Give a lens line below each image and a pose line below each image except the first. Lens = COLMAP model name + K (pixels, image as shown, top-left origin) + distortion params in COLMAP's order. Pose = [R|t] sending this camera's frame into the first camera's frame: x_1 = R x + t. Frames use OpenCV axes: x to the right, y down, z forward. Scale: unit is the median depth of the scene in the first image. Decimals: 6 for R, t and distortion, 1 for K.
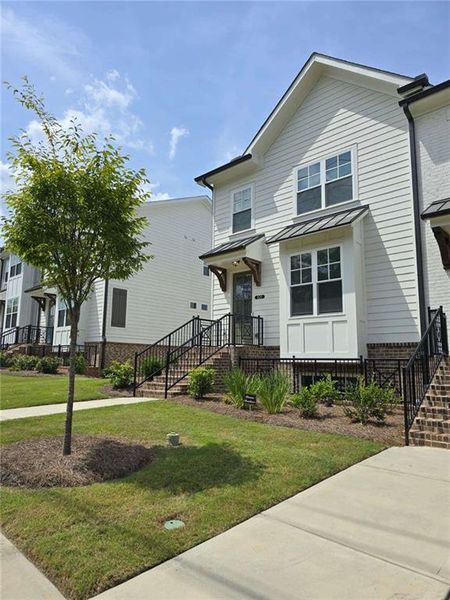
lens RADIAL K [[402.6, 0, 224.3], [0, 402.6, 298.5], [0, 0, 1]] dist [0.047191, -0.044700]
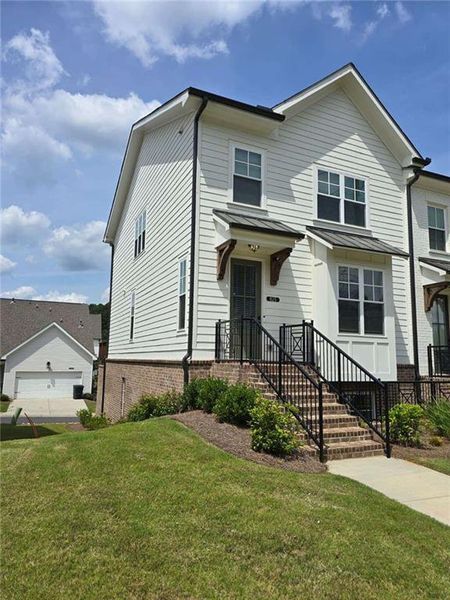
lens RADIAL K [[402.6, 0, 220.8], [0, 402.6, 305.2], [0, 0, 1]] dist [0.047191, -0.044700]
pose [[0.390578, 0.122637, 0.912365, -0.760337], [-0.166280, 0.984183, -0.061107, 0.082953], [-0.905428, -0.127841, 0.404792, 0.862073]]
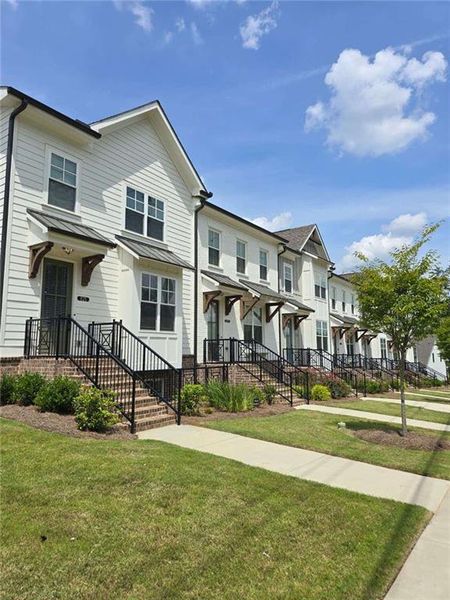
lens RADIAL K [[402.6, 0, 228.9], [0, 402.6, 300.2], [0, 0, 1]] dist [0.047191, -0.044700]
pose [[-0.146923, 0.123224, 0.981443, -0.914556], [-0.156262, 0.976859, -0.146041, 0.087052], [-0.976727, -0.174819, -0.124268, 0.897407]]
